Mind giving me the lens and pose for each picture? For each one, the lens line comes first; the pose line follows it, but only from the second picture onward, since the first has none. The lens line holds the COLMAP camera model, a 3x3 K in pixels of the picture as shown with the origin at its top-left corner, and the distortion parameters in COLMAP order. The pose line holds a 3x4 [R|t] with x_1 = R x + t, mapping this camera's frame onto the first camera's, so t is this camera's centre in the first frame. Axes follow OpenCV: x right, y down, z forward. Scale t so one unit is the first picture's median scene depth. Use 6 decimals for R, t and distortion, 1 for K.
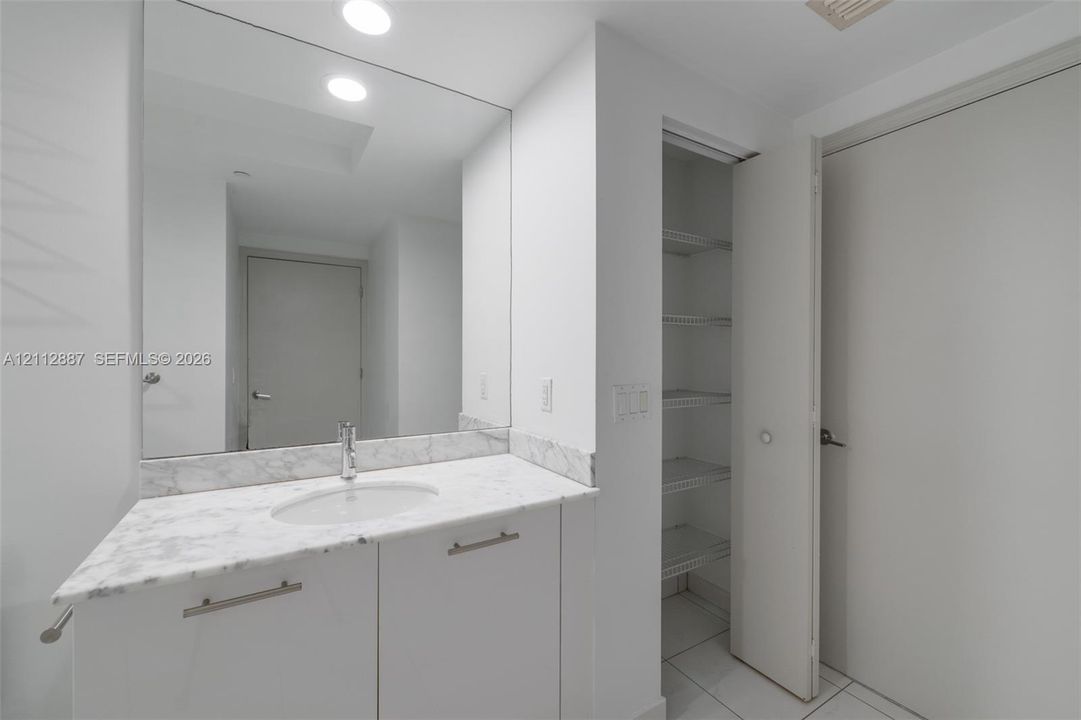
lens RADIAL K [[434.0, 0, 530.7], [0, 434.0, 358.8], [0, 0, 1]] dist [-0.000838, -0.000163]
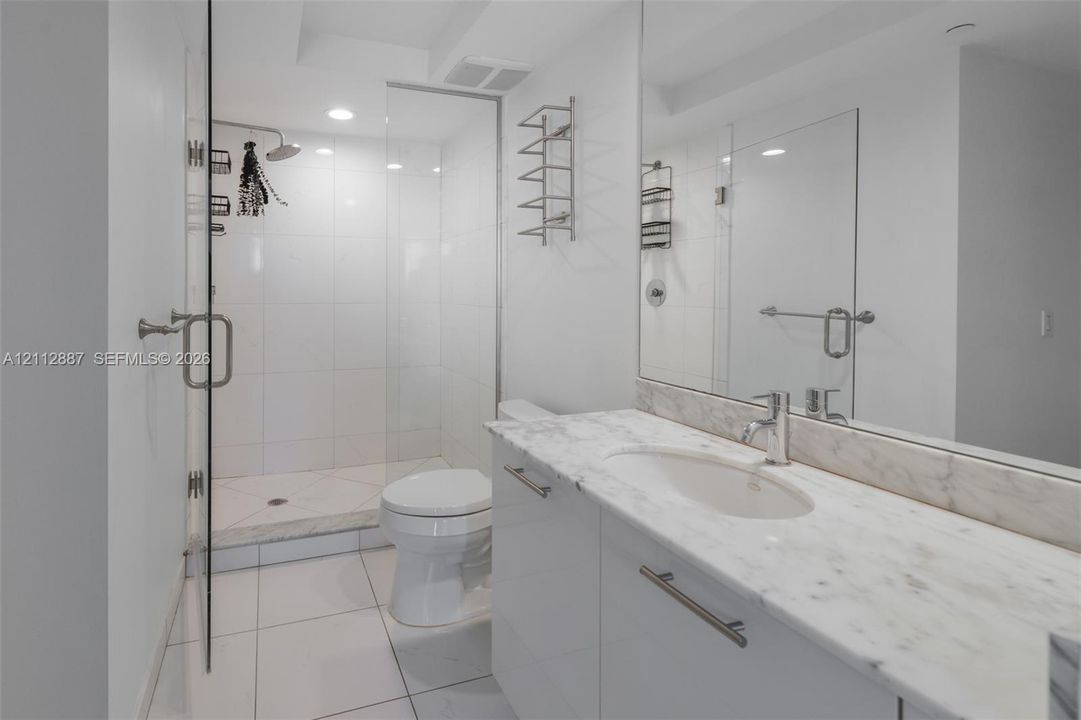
lens RADIAL K [[502.3, 0, 429.0], [0, 502.3, 291.6], [0, 0, 1]] dist [-0.003102, -0.000973]
pose [[-0.213792, 0.002809, -0.976875, 0.538489], [-0.009920, 0.999938, 0.005046, -0.006480], [0.976829, 0.010769, -0.213751, 0.650728]]
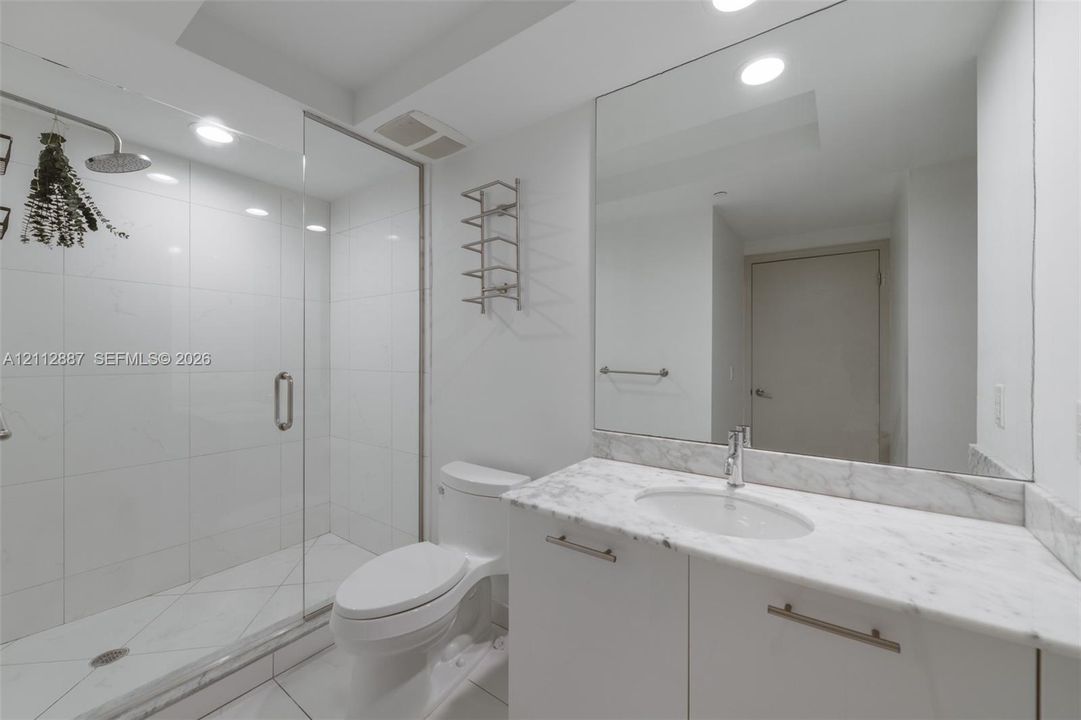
lens RADIAL K [[423.0, 0, 536.2], [0, 423.0, 356.1], [0, 0, 1]] dist [-0.000708, -0.000479]
pose [[0.400385, 0.002909, -0.916342, 0.269195], [-0.007487, 0.999972, -0.000097, -0.005311], [0.916316, 0.006900, 0.400396, 0.240241]]
